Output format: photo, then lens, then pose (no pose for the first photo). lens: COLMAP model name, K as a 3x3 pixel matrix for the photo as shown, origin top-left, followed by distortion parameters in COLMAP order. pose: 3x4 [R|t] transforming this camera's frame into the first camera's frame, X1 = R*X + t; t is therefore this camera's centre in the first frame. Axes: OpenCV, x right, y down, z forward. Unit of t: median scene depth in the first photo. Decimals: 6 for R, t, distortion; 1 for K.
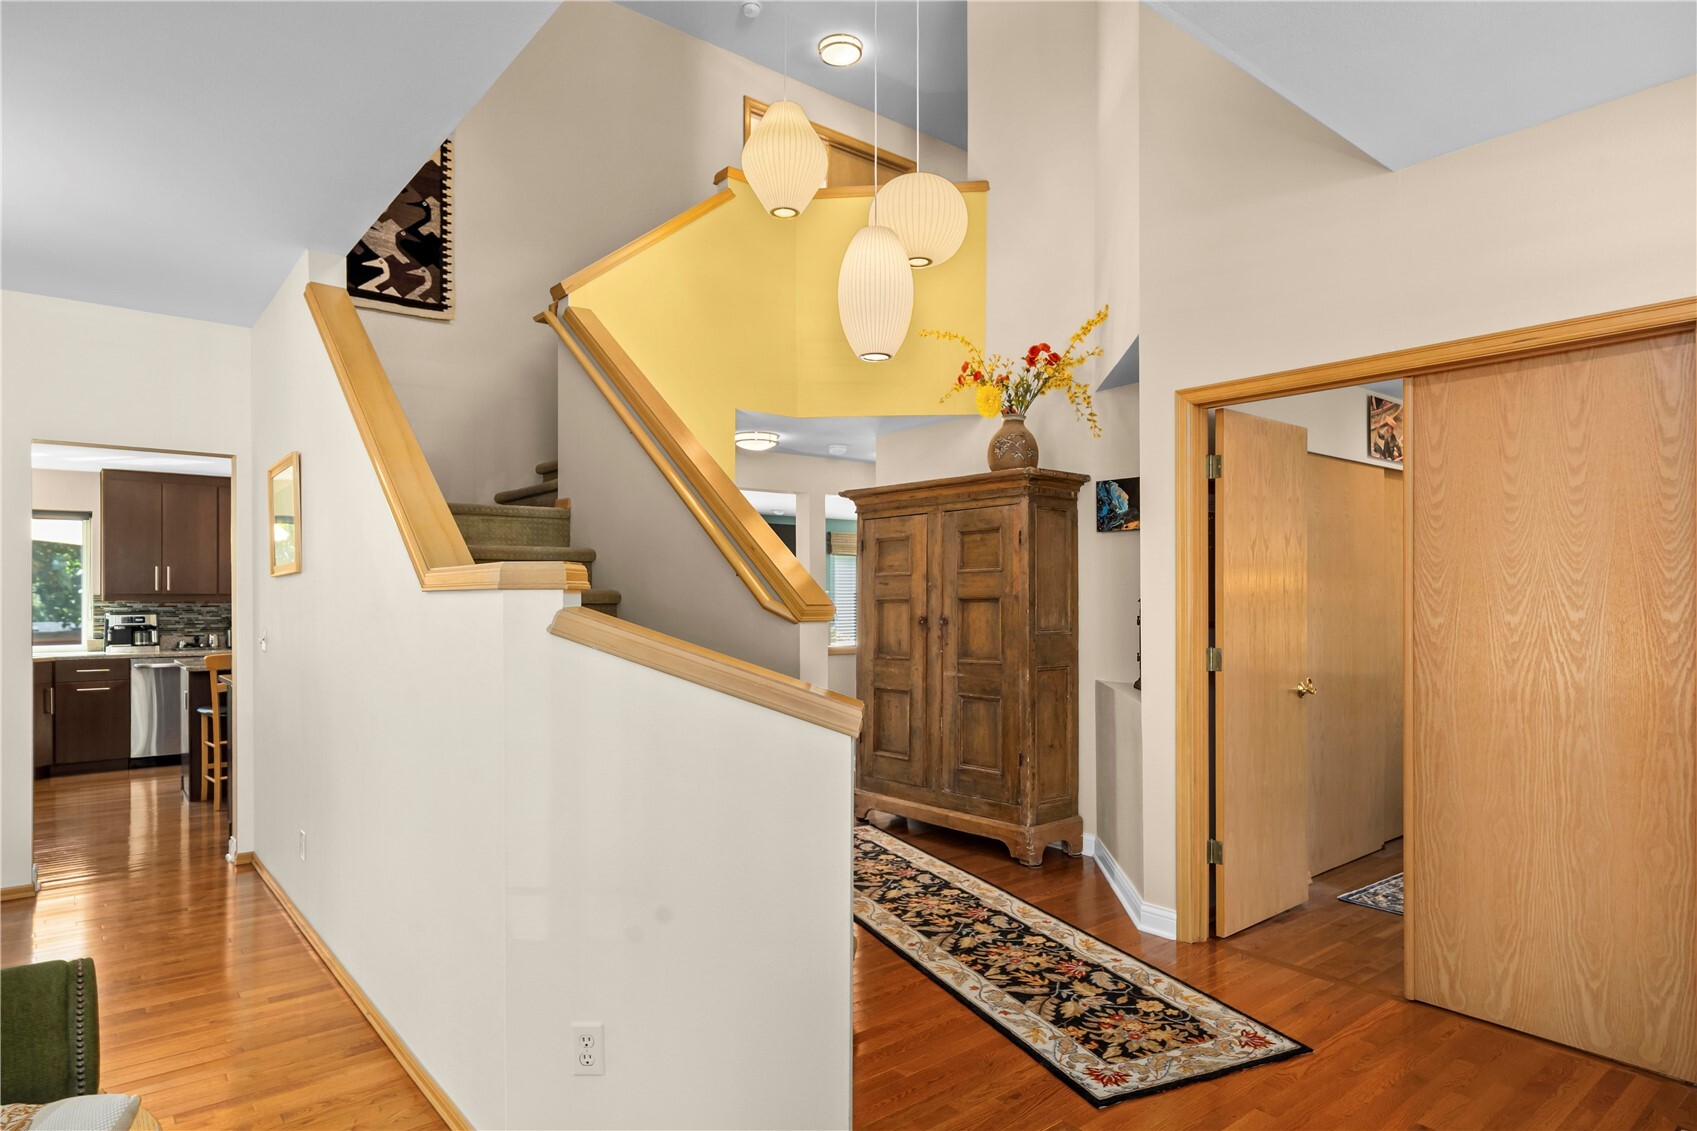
lens RADIAL K [[951.9, 0, 842.8], [0, 951.9, 578.6], [0, 0, 1]] dist [0.000873, 0.002099]
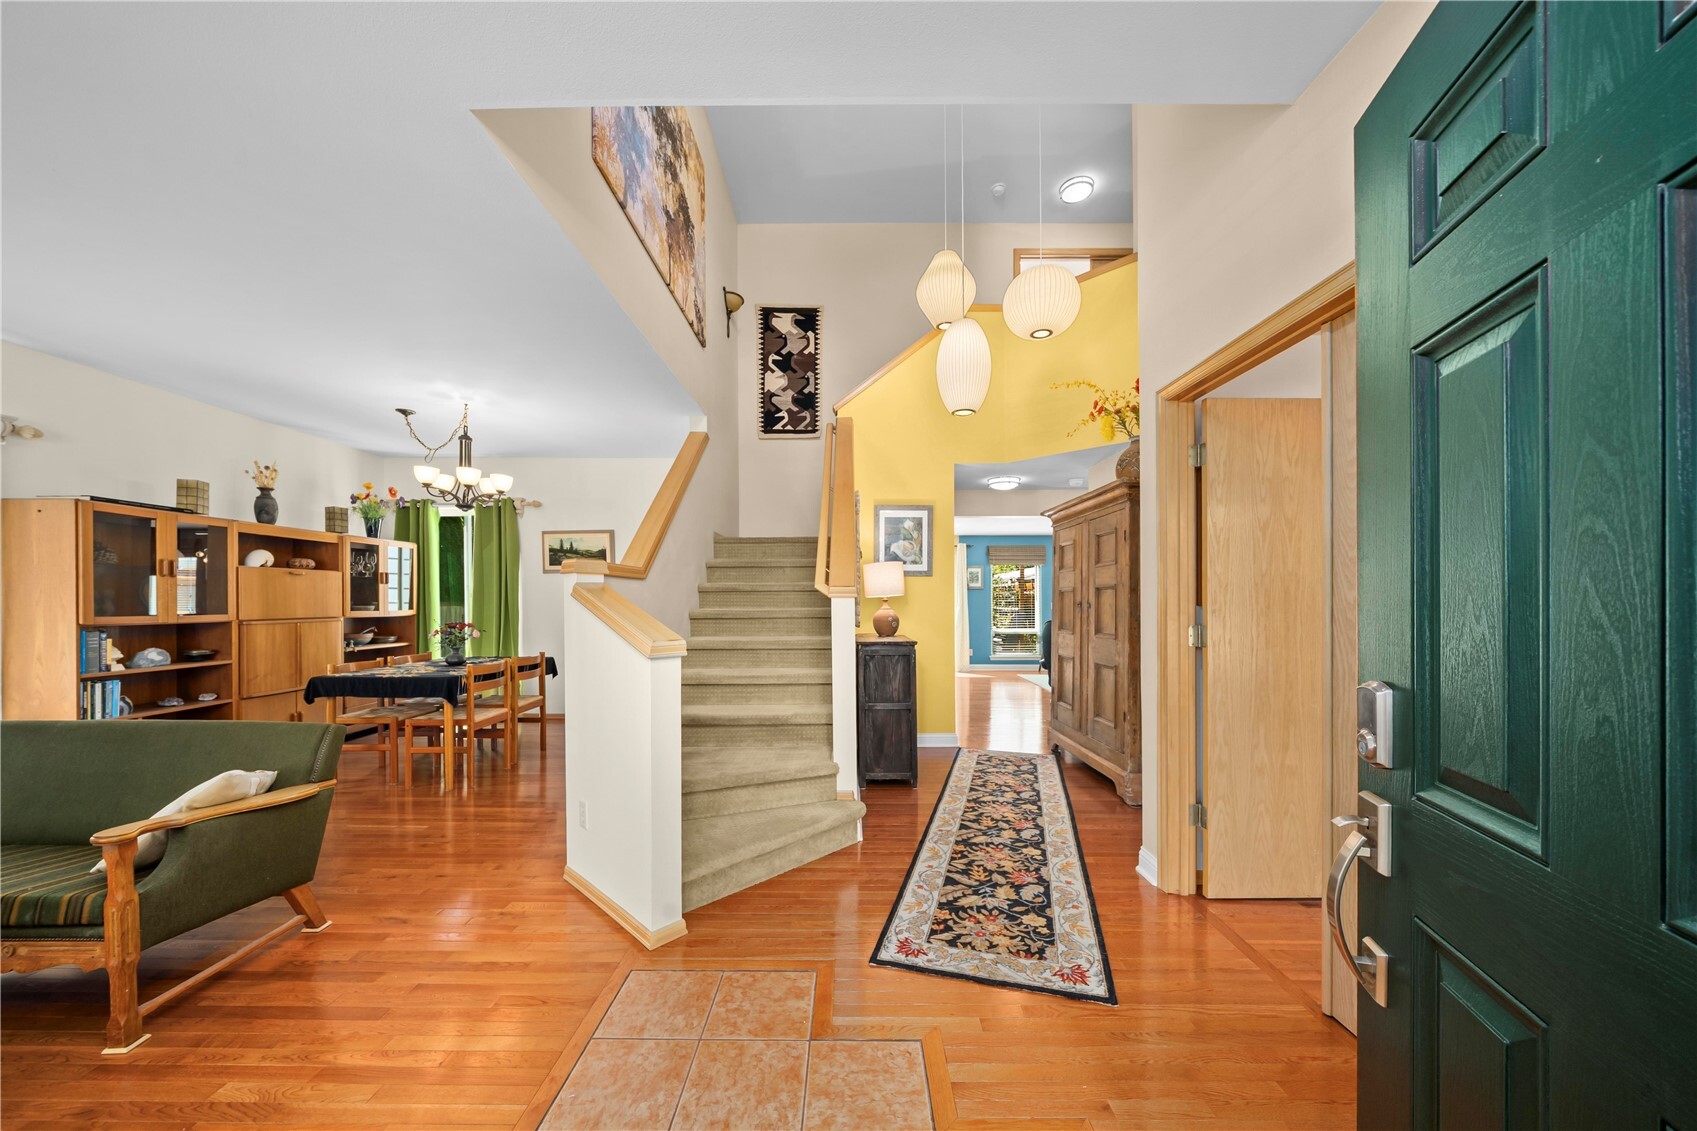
lens RADIAL K [[589.2, 0, 847.1], [0, 589.2, 595.2], [0, 0, 1]] dist [-0.005654, -0.000162]
pose [[0.774290, -0.001897, -0.632828, 0.500698], [0.009207, 0.999923, 0.008268, 0.029987], [0.632764, -0.012228, 0.774248, 0.241467]]
